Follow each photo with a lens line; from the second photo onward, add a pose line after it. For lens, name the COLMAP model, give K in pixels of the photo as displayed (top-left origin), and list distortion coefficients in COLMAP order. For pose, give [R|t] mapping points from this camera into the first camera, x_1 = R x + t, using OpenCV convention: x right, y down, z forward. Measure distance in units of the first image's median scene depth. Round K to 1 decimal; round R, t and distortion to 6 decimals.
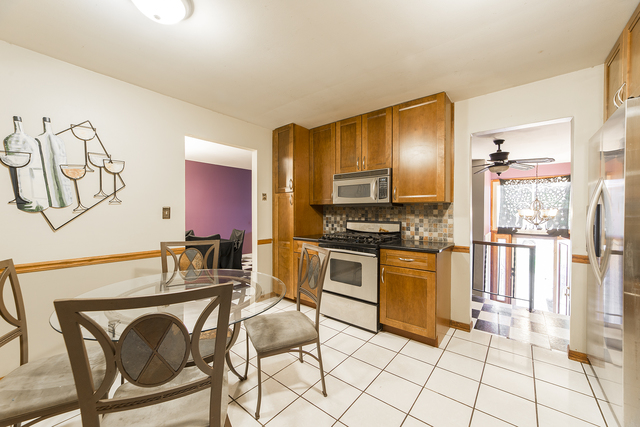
lens RADIAL K [[255.8, 0, 320.0], [0, 255.8, 213.5], [0, 0, 1]] dist [-0.000045, -0.000004]
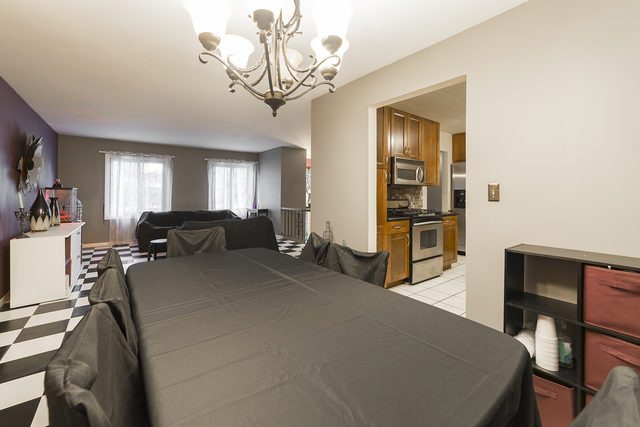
lens RADIAL K [[275.8, 0, 320.4], [0, 275.8, 190.7], [0, 0, 1]] dist [-0.000766, -0.000037]
pose [[0.211601, 0.005779, 0.977339, -1.264877], [-0.007100, 0.999965, -0.004375, -0.001492], [-0.977330, -0.006013, 0.211635, 1.156329]]
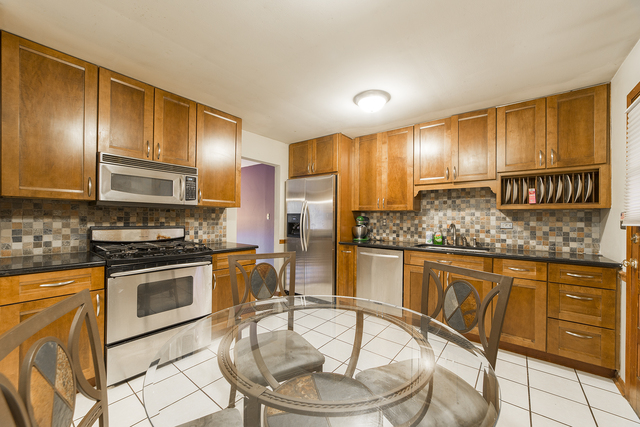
lens RADIAL K [[250.4, 0, 313.2], [0, 250.4, 213.1], [0, 0, 1]] dist [0.000127, 0.000020]
pose [[-0.002131, 0.020528, 0.999787, -0.593784], [-0.005084, 0.999776, -0.020538, 0.002897], [-0.999985, -0.005126, -0.002026, 0.541045]]
